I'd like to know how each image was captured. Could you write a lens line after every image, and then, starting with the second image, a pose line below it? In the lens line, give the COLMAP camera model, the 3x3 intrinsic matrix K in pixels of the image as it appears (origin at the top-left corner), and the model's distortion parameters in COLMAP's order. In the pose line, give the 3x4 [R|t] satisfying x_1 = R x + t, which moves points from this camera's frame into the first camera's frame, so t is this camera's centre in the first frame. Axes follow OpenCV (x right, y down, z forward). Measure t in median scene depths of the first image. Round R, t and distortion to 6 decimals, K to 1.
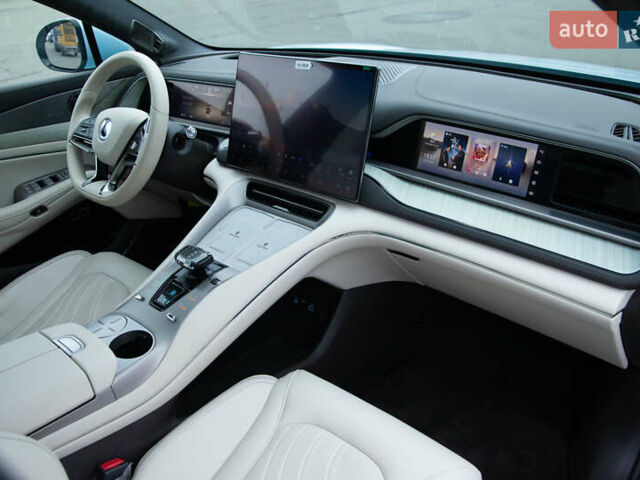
lens RADIAL K [[573.4, 0, 320.0], [0, 573.4, 240.0], [0, 0, 1]] dist [-0.086304, 0.015545]
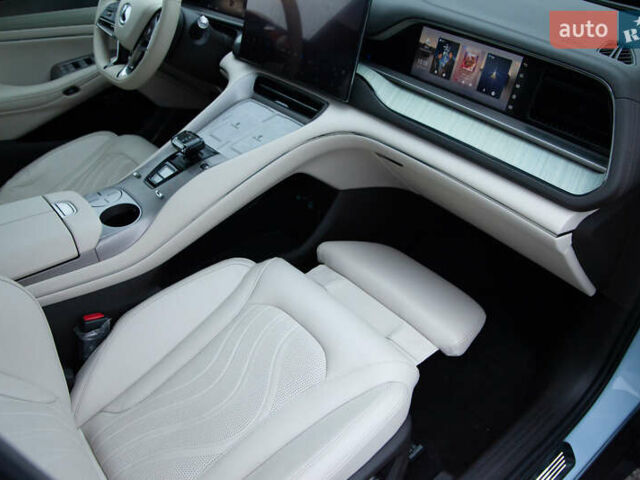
lens RADIAL K [[573.4, 0, 320.0], [0, 573.4, 240.0], [0, 0, 1]] dist [-0.086304, 0.015545]
pose [[0.987913, 0.113497, -0.105579, 0.153830], [-0.096025, 0.982767, 0.157952, 0.018722], [0.121687, -0.145905, 0.981786, -0.036558]]
